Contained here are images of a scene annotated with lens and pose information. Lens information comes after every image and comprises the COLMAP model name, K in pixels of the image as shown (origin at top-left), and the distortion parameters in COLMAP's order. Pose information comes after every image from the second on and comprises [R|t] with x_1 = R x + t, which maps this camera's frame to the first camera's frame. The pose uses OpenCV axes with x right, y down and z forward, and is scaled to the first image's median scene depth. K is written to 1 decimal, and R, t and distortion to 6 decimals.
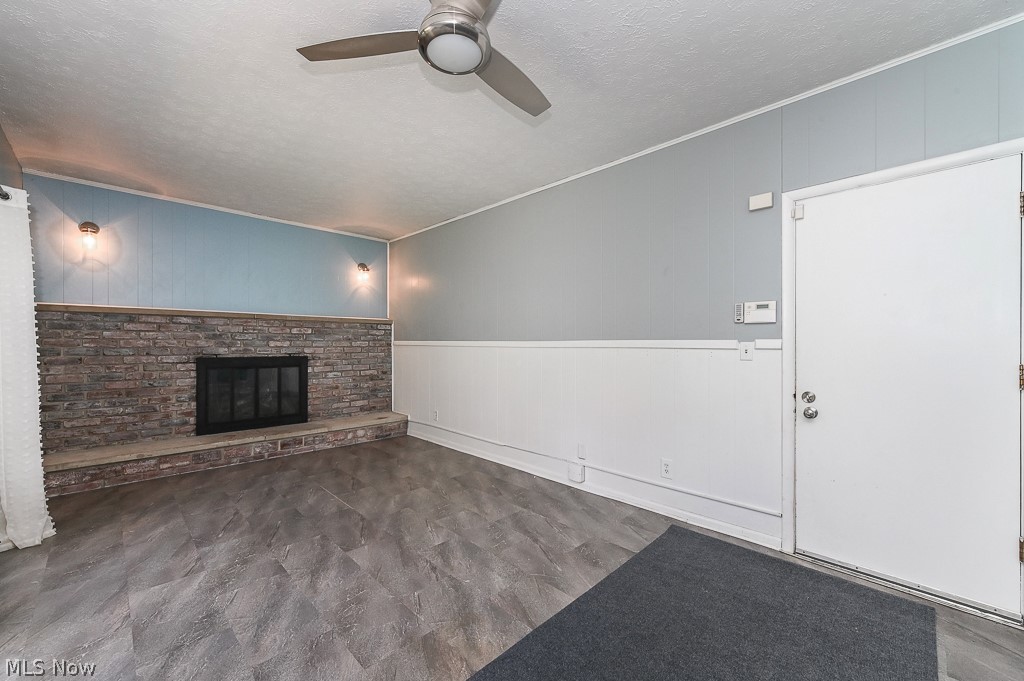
lens RADIAL K [[402.8, 0, 510.2], [0, 402.8, 339.5], [0, 0, 1]] dist [0.000857, -0.000064]
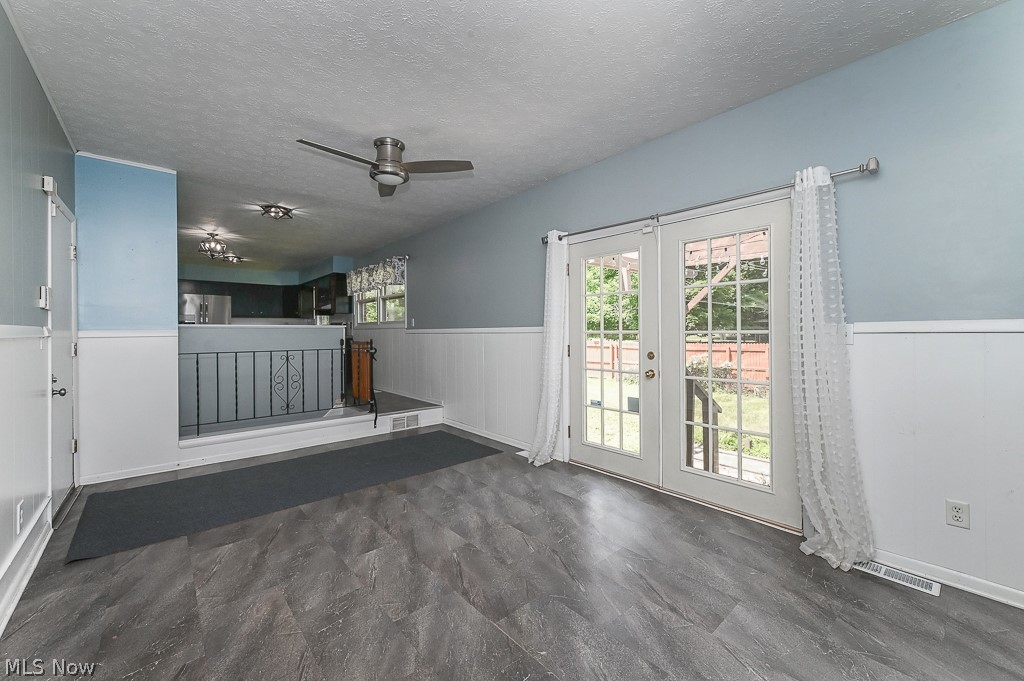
lens RADIAL K [[402.8, 0, 510.2], [0, 402.8, 339.5], [0, 0, 1]] dist [0.000857, -0.000064]
pose [[-0.997374, -0.001965, 0.072401, -0.560934], [-0.001058, 0.999921, 0.012558, 0.019596], [-0.072420, 0.012448, -0.997297, 1.904926]]
